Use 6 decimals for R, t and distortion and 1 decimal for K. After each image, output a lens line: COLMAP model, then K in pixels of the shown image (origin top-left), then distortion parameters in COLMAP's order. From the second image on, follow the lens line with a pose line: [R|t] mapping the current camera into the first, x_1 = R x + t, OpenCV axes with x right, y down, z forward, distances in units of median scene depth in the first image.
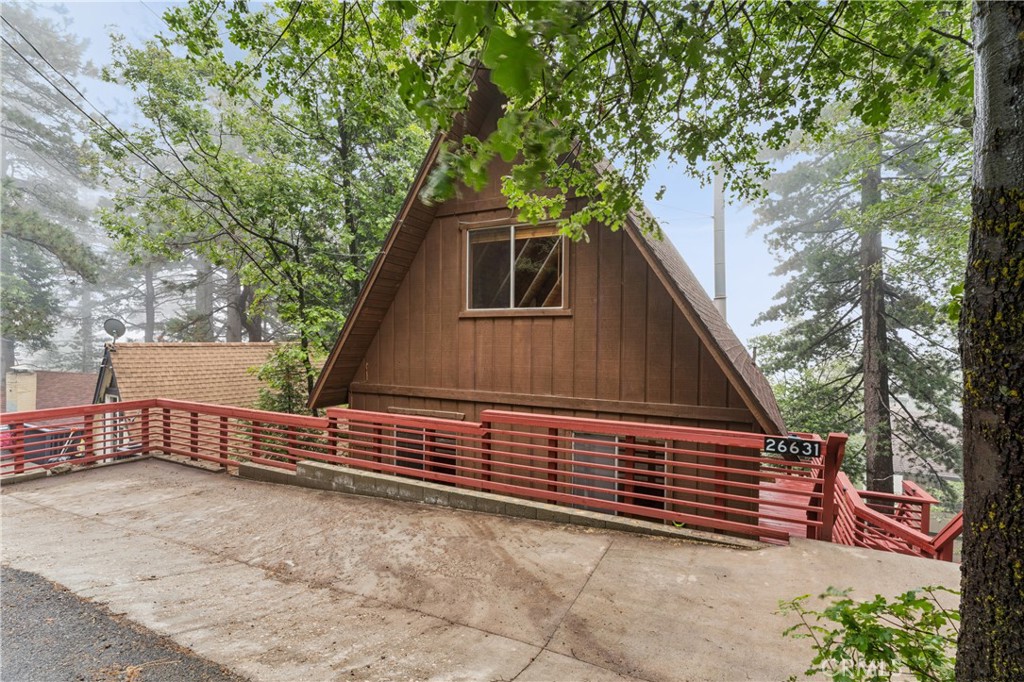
lens RADIAL K [[461.2, 0, 509.0], [0, 461.2, 343.0], [0, 0, 1]] dist [-0.002339, 0.000114]
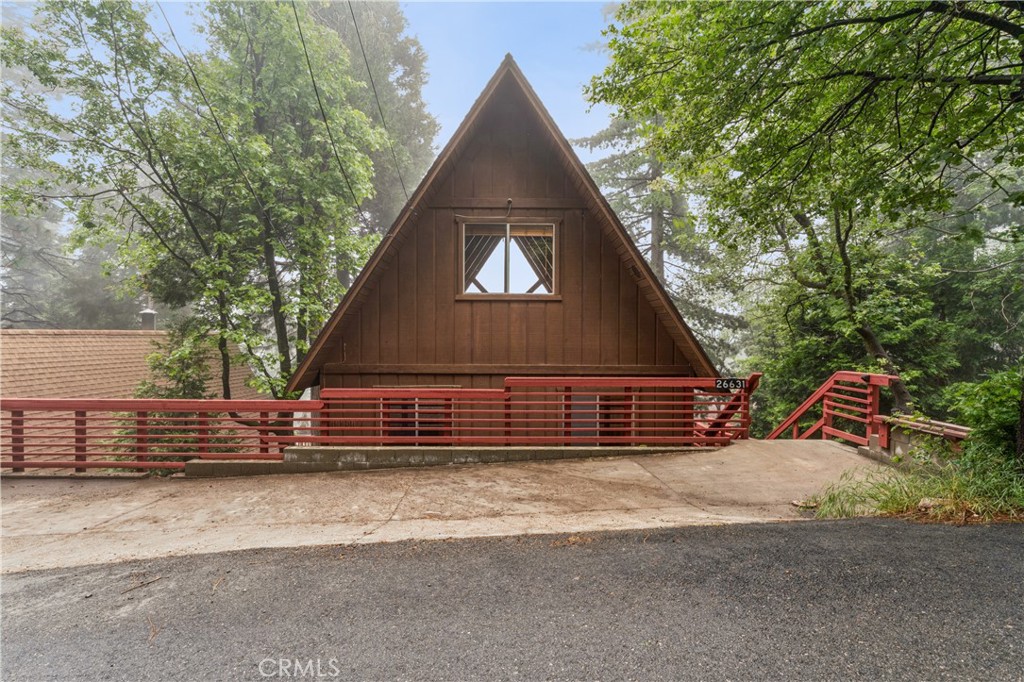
lens RADIAL K [[461.2, 0, 498.7], [0, 461.2, 330.8], [0, 0, 1]] dist [-0.002339, 0.000114]
pose [[0.891651, -0.001027, 0.452723, -0.606253], [0.006455, 0.999925, -0.010446, 0.037452], [-0.452678, 0.012236, 0.891590, -0.051344]]
